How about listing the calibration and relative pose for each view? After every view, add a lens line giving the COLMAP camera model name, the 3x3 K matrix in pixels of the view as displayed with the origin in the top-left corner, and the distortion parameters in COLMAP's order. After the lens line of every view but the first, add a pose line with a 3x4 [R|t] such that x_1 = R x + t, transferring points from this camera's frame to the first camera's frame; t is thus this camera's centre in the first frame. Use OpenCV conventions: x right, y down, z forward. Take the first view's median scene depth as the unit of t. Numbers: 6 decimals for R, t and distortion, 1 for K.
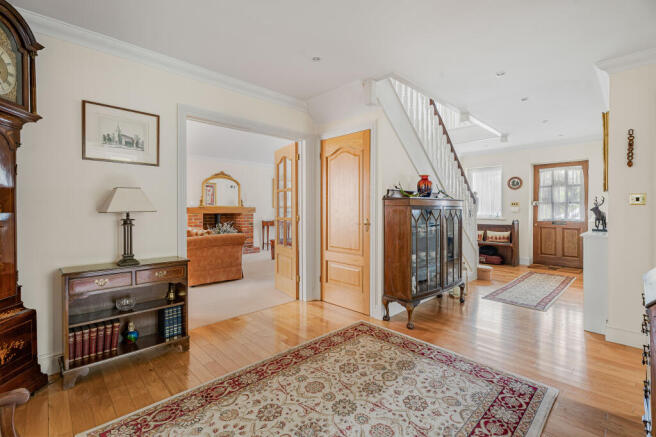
lens RADIAL K [[294.9, 0, 328.0], [0, 294.9, 208.8], [0, 0, 1]] dist [0.002197, 0.000829]
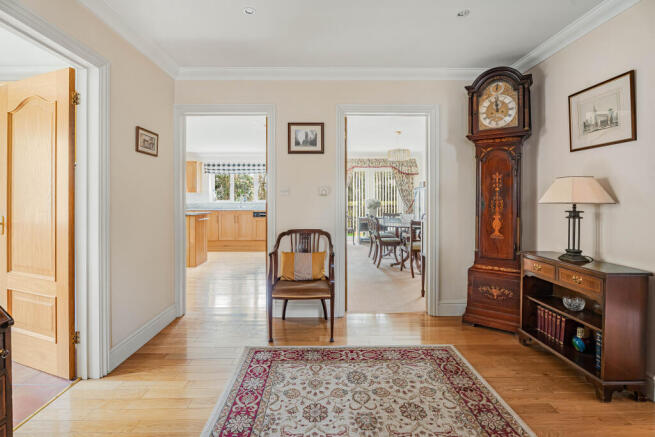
lens RADIAL K [[322.2, 0, 325.9], [0, 322.2, 199.0], [0, 0, 1]] dist [-0.057765, -0.000088]
pose [[-0.690951, -0.005007, -0.722884, 0.560860], [-0.004479, 0.999986, -0.002646, 0.003791], [0.722888, 0.001409, -0.690964, 1.146068]]
